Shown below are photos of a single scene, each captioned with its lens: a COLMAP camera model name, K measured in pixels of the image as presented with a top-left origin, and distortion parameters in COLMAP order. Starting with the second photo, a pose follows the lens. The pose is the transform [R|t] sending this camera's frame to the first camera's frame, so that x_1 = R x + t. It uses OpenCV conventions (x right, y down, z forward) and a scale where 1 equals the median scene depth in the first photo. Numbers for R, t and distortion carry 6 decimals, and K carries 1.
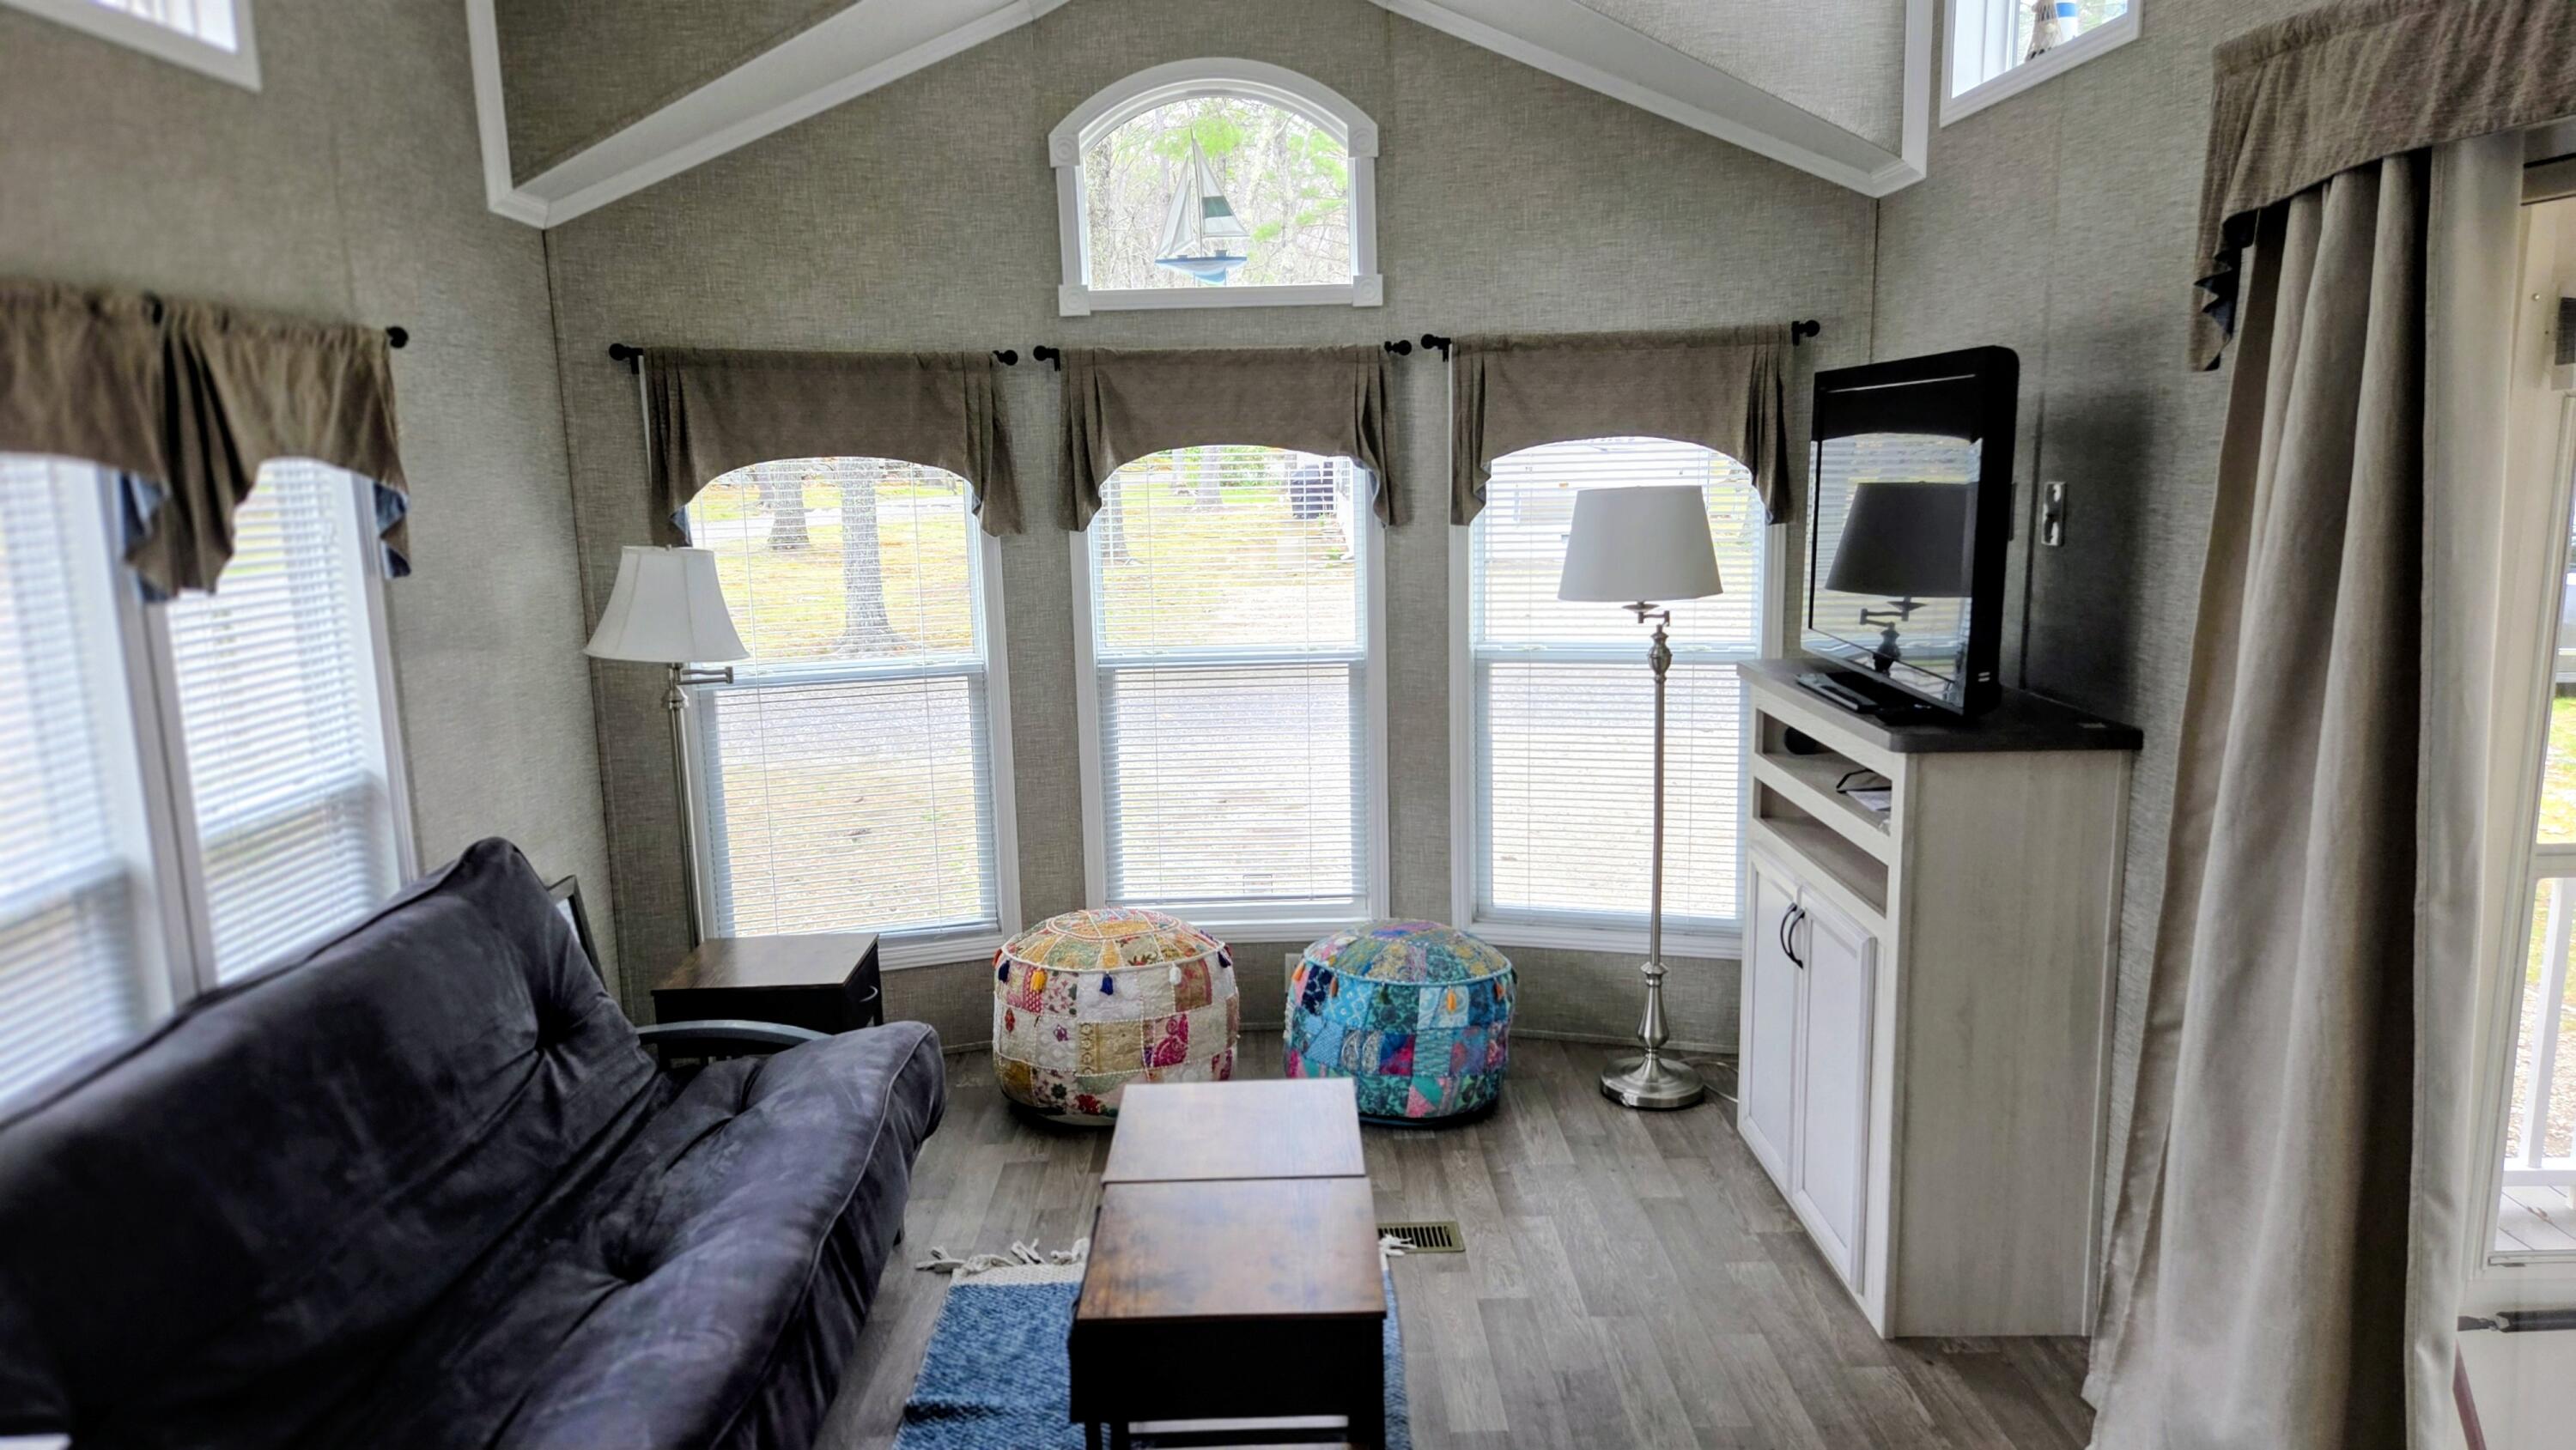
lens RADIAL K [[1842.2, 0, 1280.9], [0, 1842.2, 764.9], [0, 0, 1]] dist [0.075779, -0.077239]
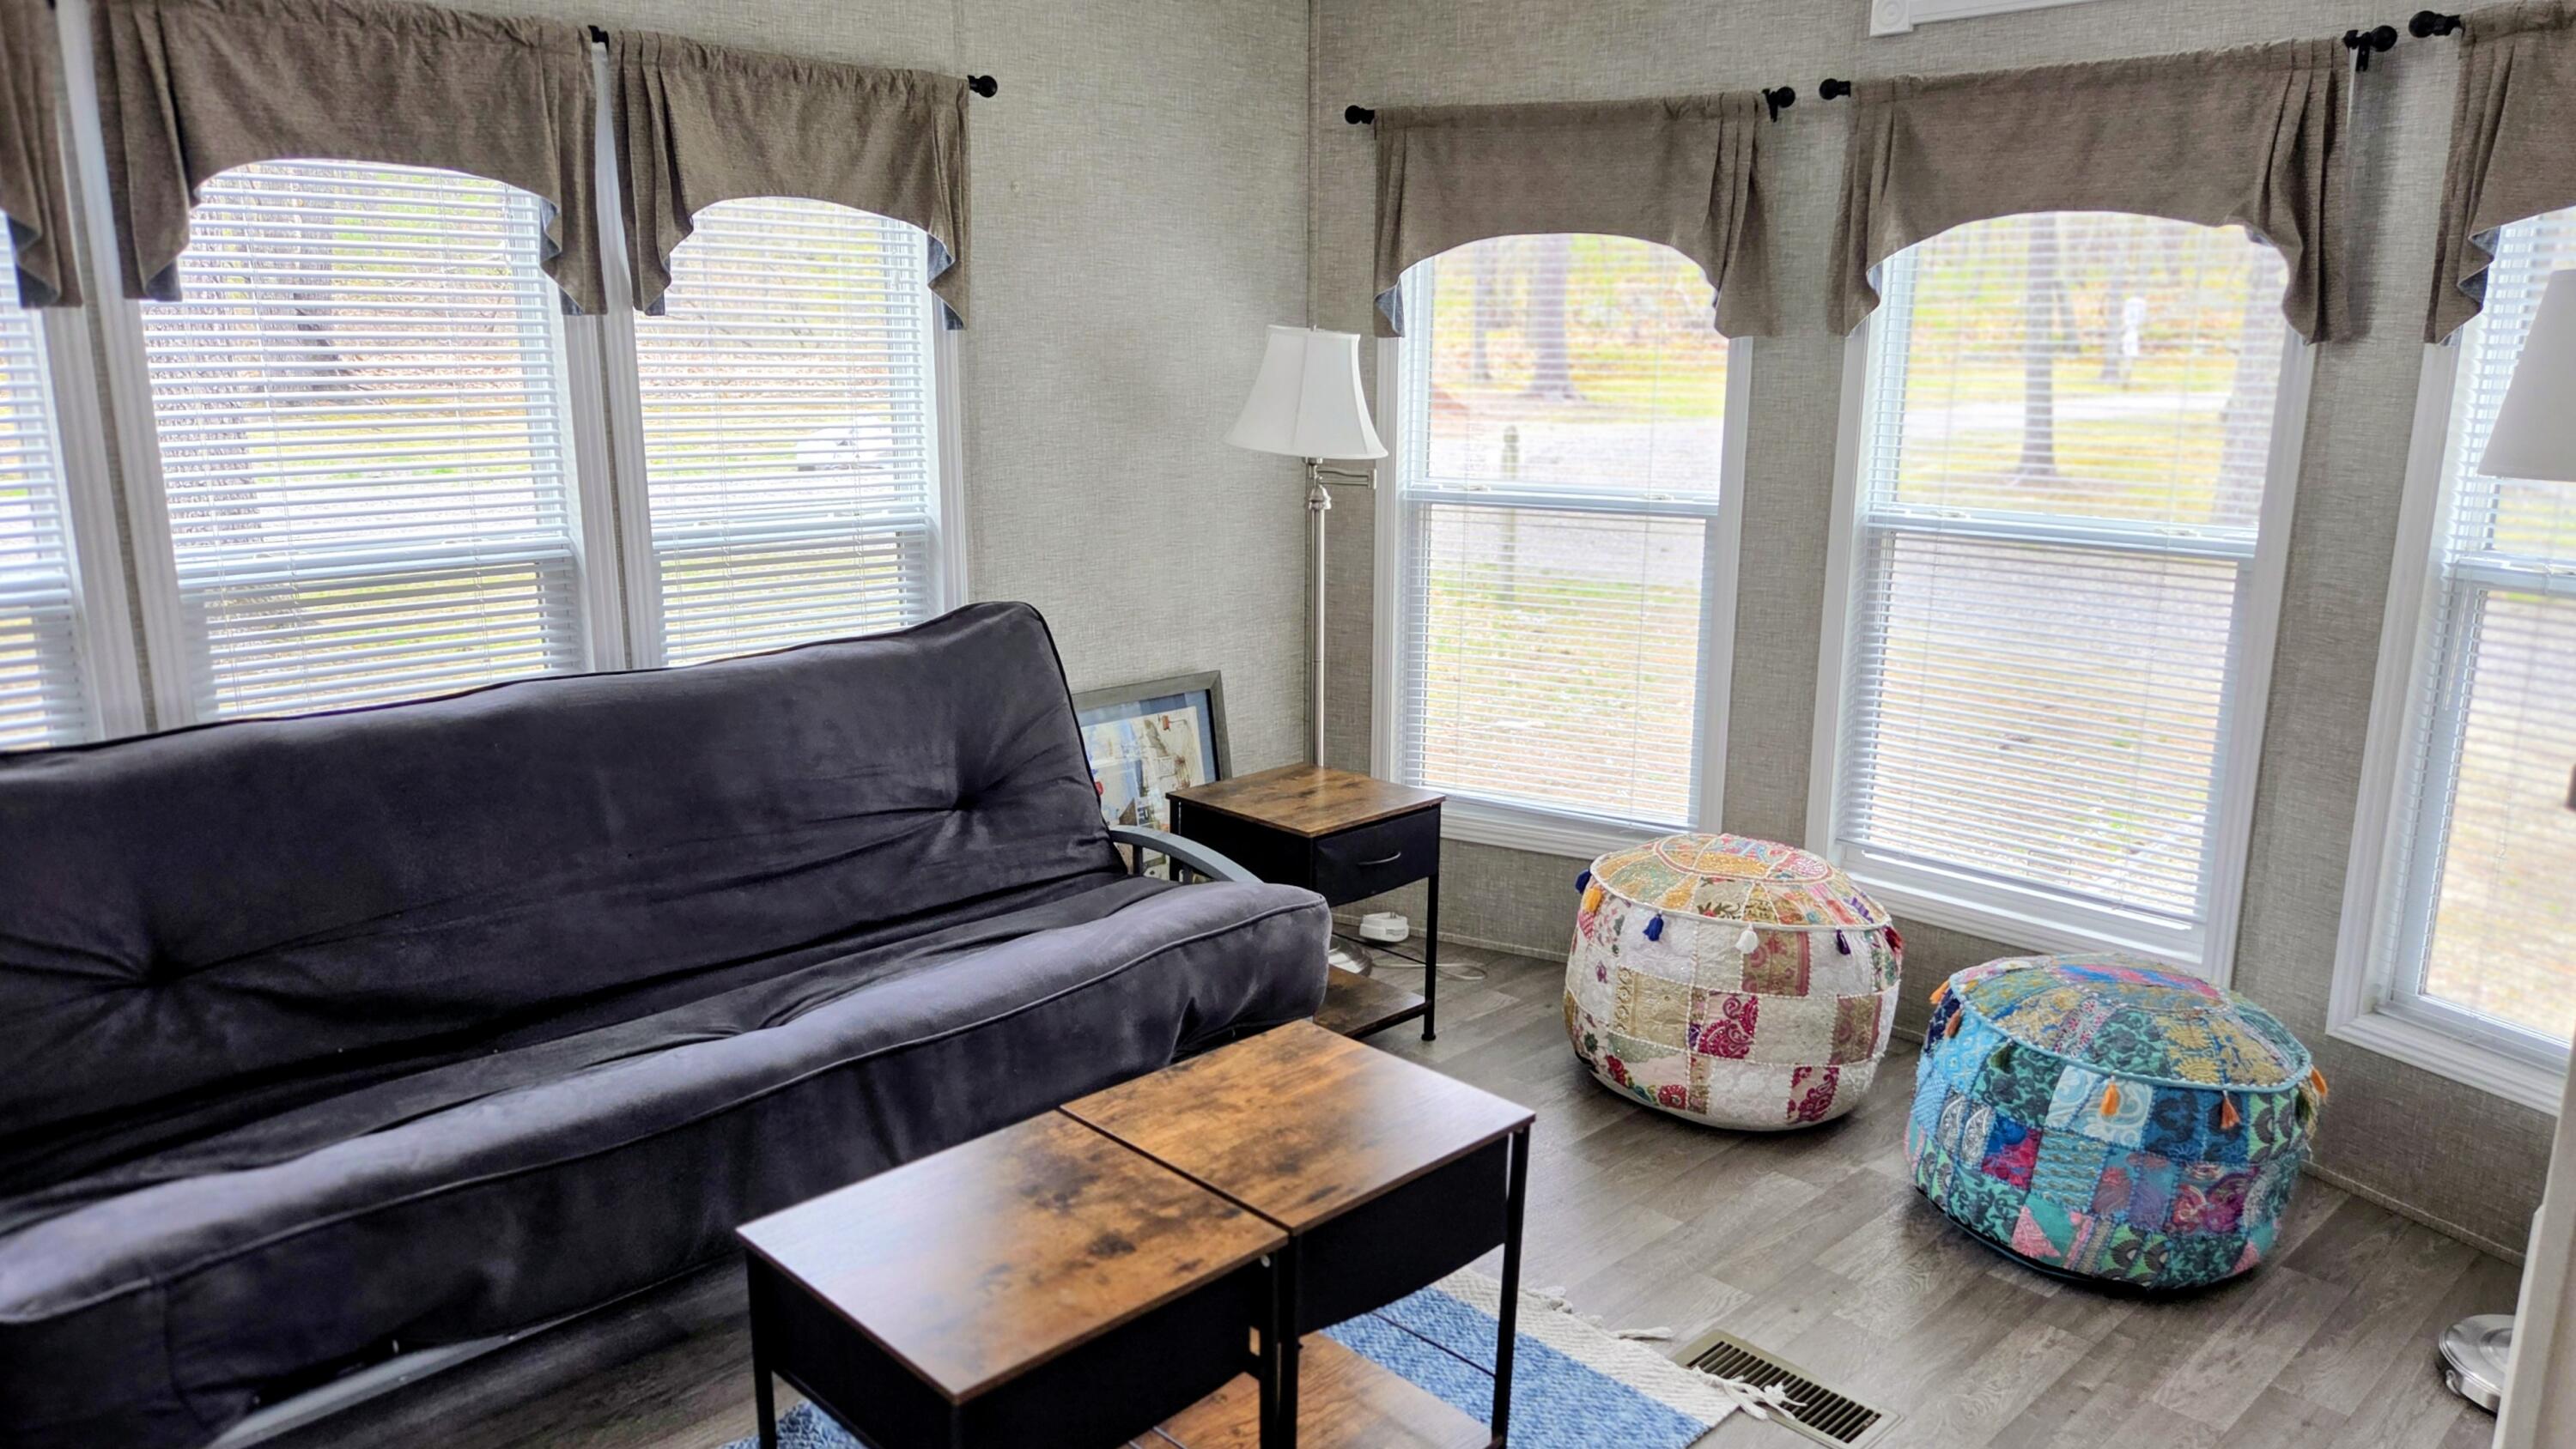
lens RADIAL K [[1842.2, 0, 1280.9], [0, 1842.2, 764.4], [0, 0, 1]] dist [0.075779, -0.077239]
pose [[0.660997, 0.199277, -0.723445, 0.337385], [-0.155933, 0.979525, 0.127343, -0.019682], [0.734008, 0.028636, 0.678536, 0.359734]]
